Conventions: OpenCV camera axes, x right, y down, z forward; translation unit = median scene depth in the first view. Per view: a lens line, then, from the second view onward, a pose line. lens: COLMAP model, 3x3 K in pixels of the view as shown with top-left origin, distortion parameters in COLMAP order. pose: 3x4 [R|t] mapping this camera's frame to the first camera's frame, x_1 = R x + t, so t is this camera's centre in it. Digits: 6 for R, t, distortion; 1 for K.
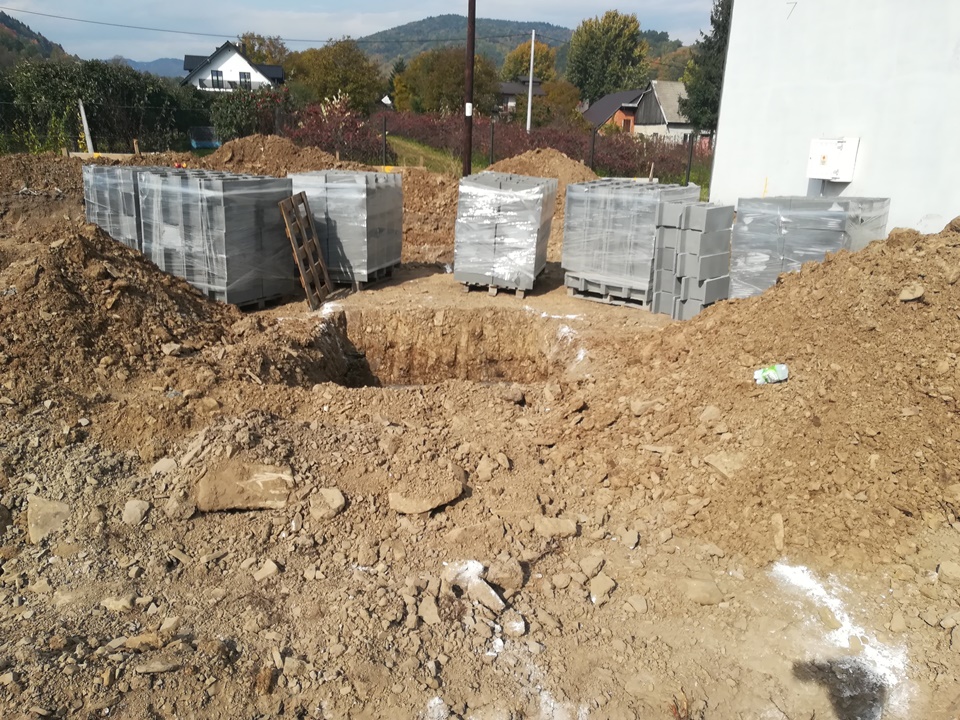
lens RADIAL K [[735.5, 0, 480.0], [0, 735.5, 360.0], [0, 0, 1]] dist [0.058056, -0.069978]
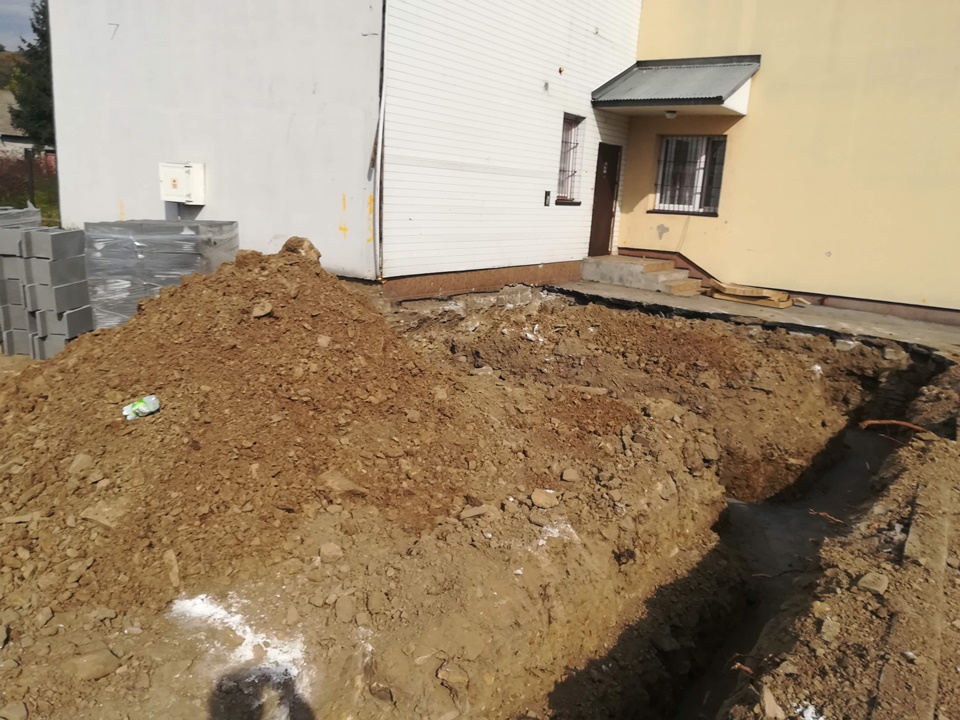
lens RADIAL K [[735.5, 0, 480.0], [0, 735.5, 360.0], [0, 0, 1]] dist [0.058056, -0.069978]
pose [[0.710991, -0.142123, 0.688689, 0.053250], [0.159802, 0.986395, 0.038582, -0.008299], [-0.684803, 0.082622, 0.724030, 0.004096]]
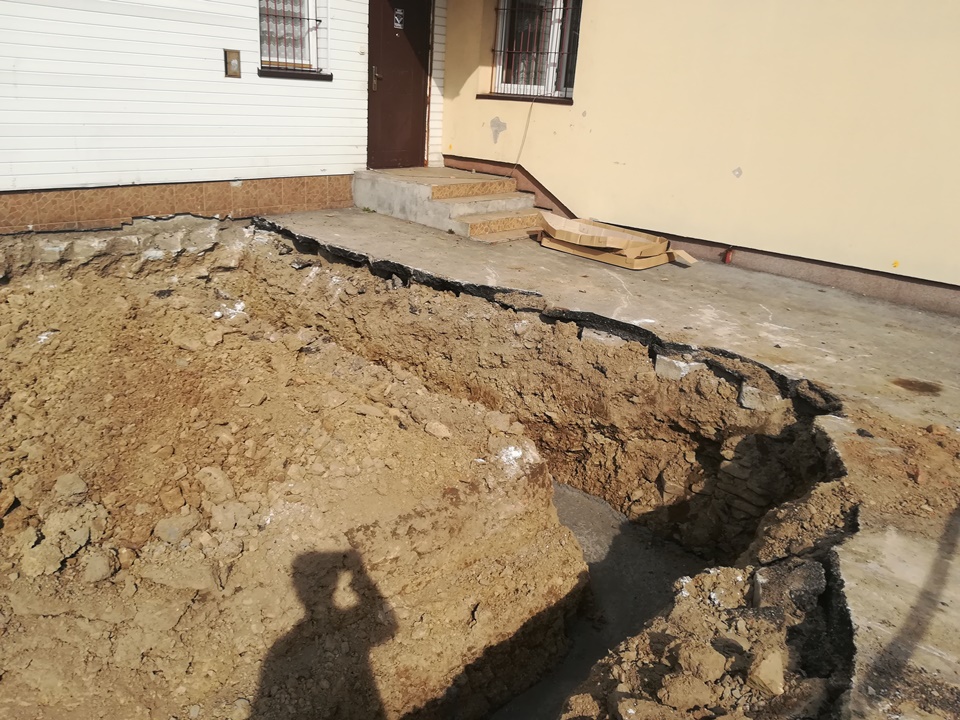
lens RADIAL K [[735.5, 0, 480.0], [0, 735.5, 360.0], [0, 0, 1]] dist [0.058056, -0.069978]
pose [[0.771242, -0.196693, 0.605391, 1.044912], [0.135387, 0.979988, 0.145922, -0.001865], [-0.621977, -0.030579, 0.782438, 0.133499]]
